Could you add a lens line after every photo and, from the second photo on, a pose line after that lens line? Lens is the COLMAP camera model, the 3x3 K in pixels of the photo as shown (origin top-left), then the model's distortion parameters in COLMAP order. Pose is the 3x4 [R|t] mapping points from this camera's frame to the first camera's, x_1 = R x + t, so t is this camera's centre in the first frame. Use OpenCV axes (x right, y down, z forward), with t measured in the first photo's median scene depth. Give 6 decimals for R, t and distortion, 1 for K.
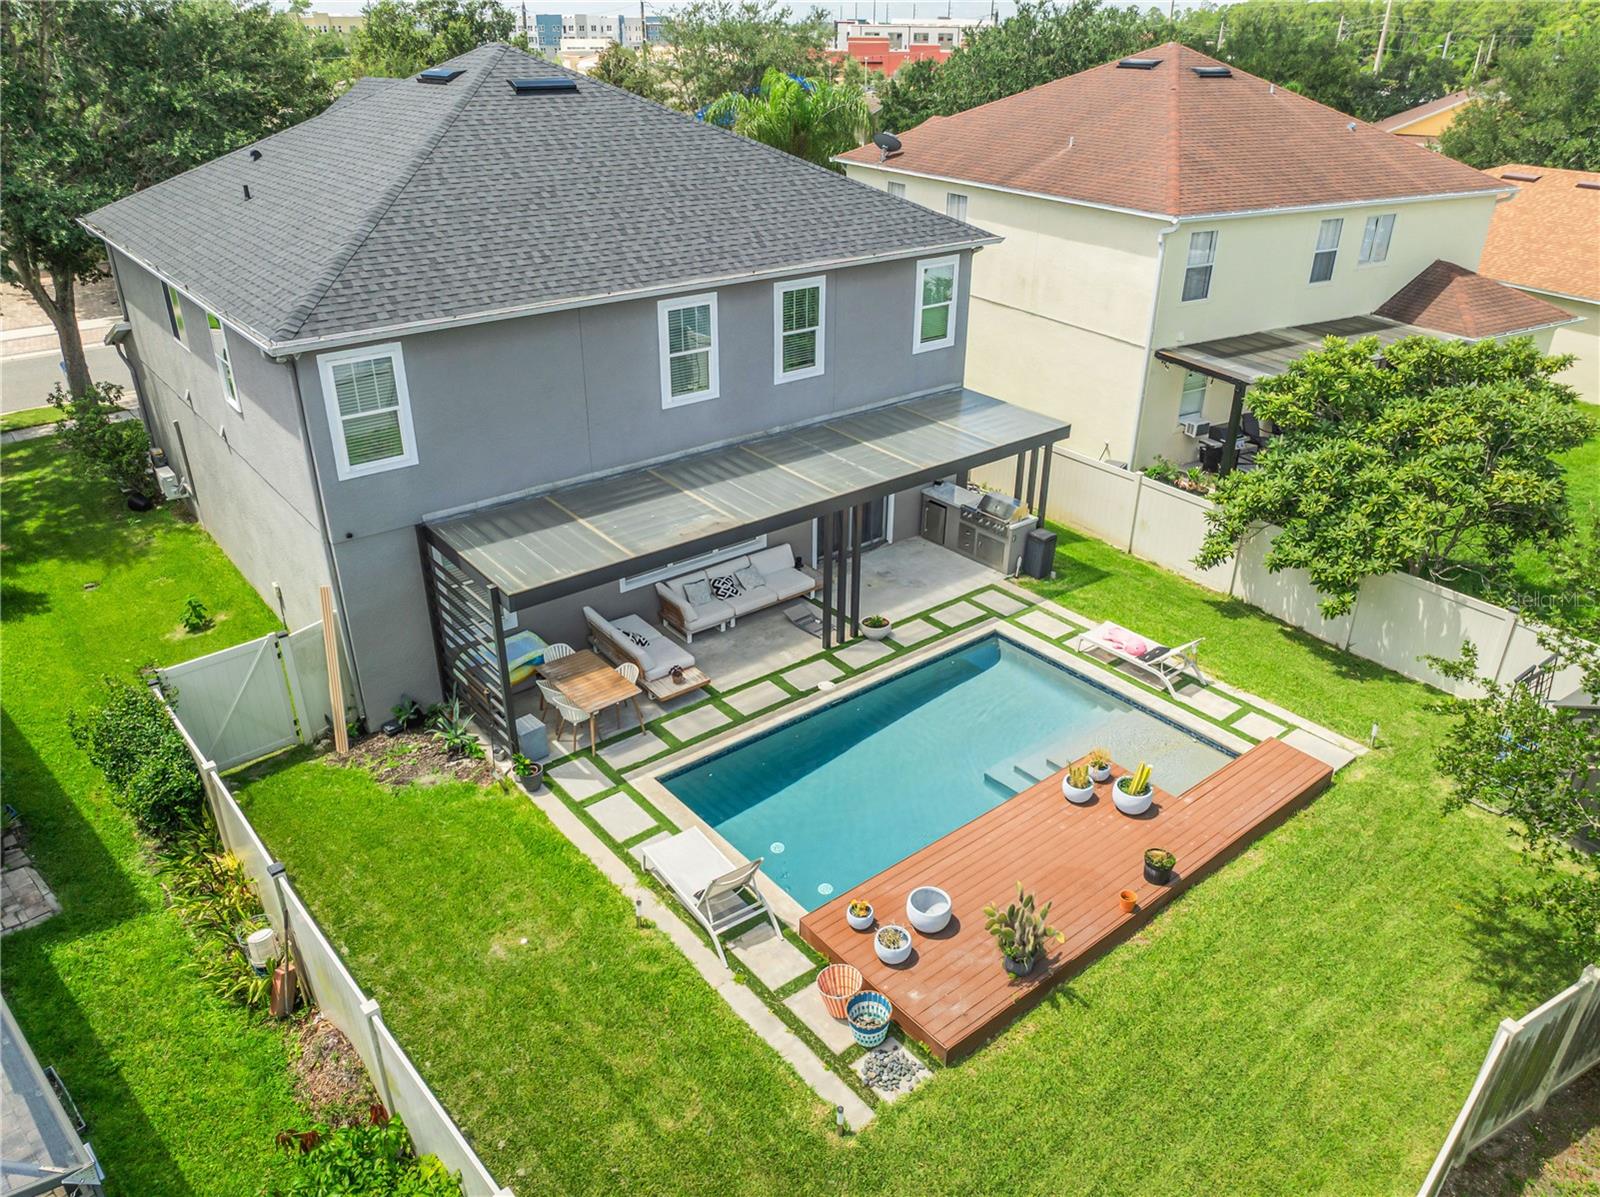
lens RADIAL K [[1121.8, 0, 800.0], [0, 1121.8, 598.5], [0, 0, 1]] dist [-0.031343, 0.005813]
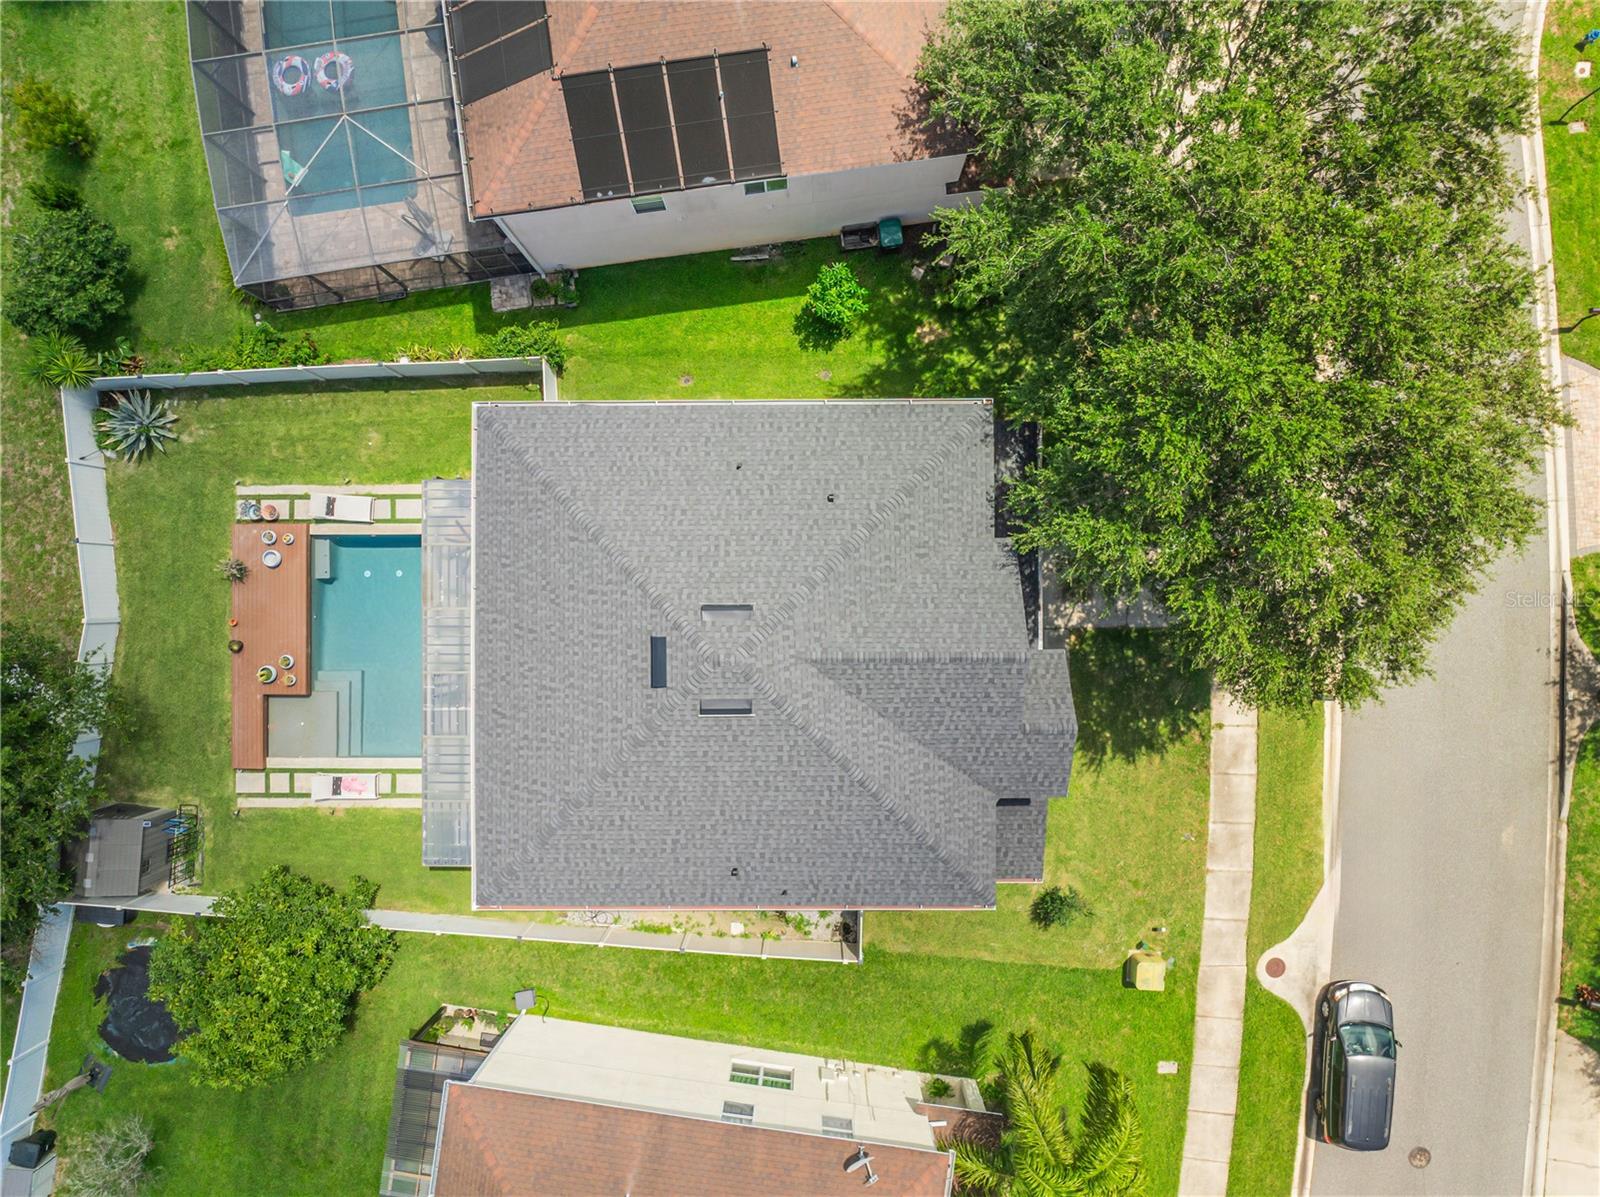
lens RADIAL K [[1141.3, 0, 800.0], [0, 1141.3, 598.5], [0, 0, 1]] dist [-0.068979, 0.052043]
pose [[-0.626871, 0.779014, -0.013040, -0.409431], [-0.362043, -0.276434, 0.890230, -1.879168], [0.689897, 0.562781, 0.455325, 0.484891]]
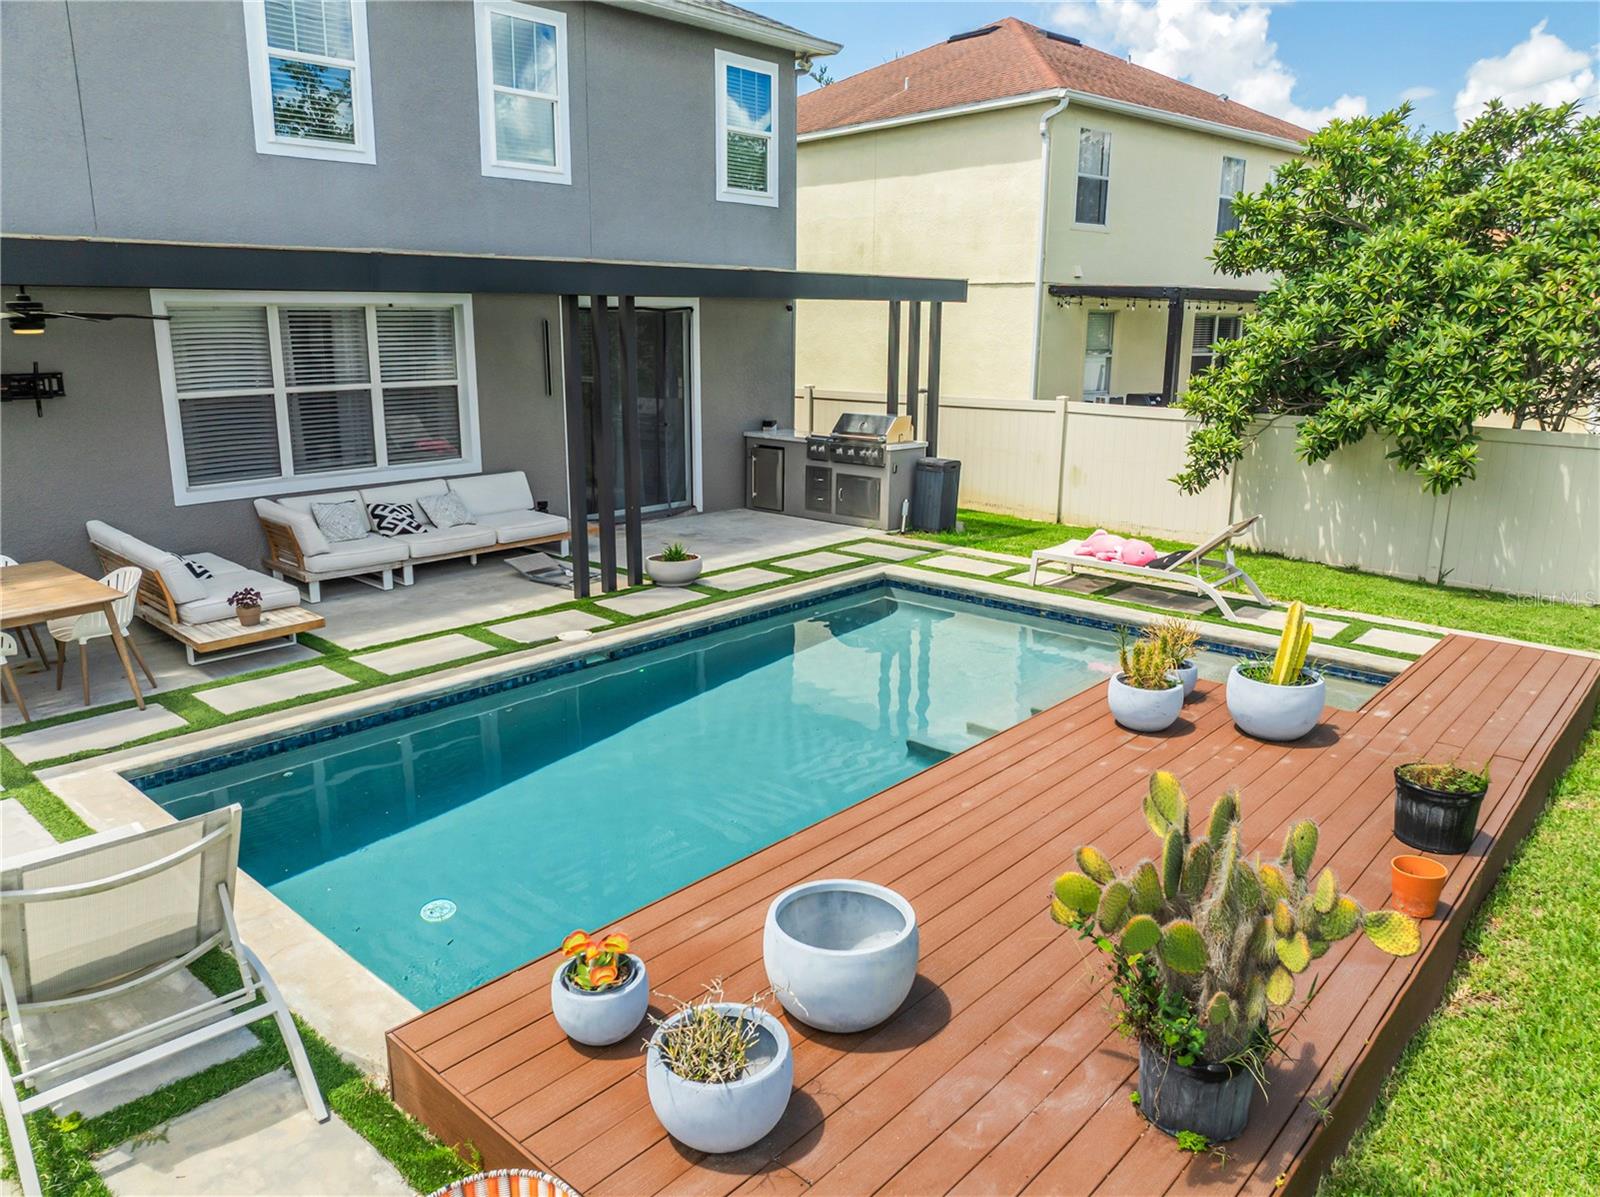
lens RADIAL K [[1121.8, 0, 800.0], [0, 1121.8, 598.5], [0, 0, 1]] dist [-0.031343, 0.005813]
pose [[0.986882, -0.038257, 0.156844, 0.044452], [0.072938, 0.972370, -0.221758, 0.178595], [-0.144027, 0.230289, 0.962405, 0.494636]]
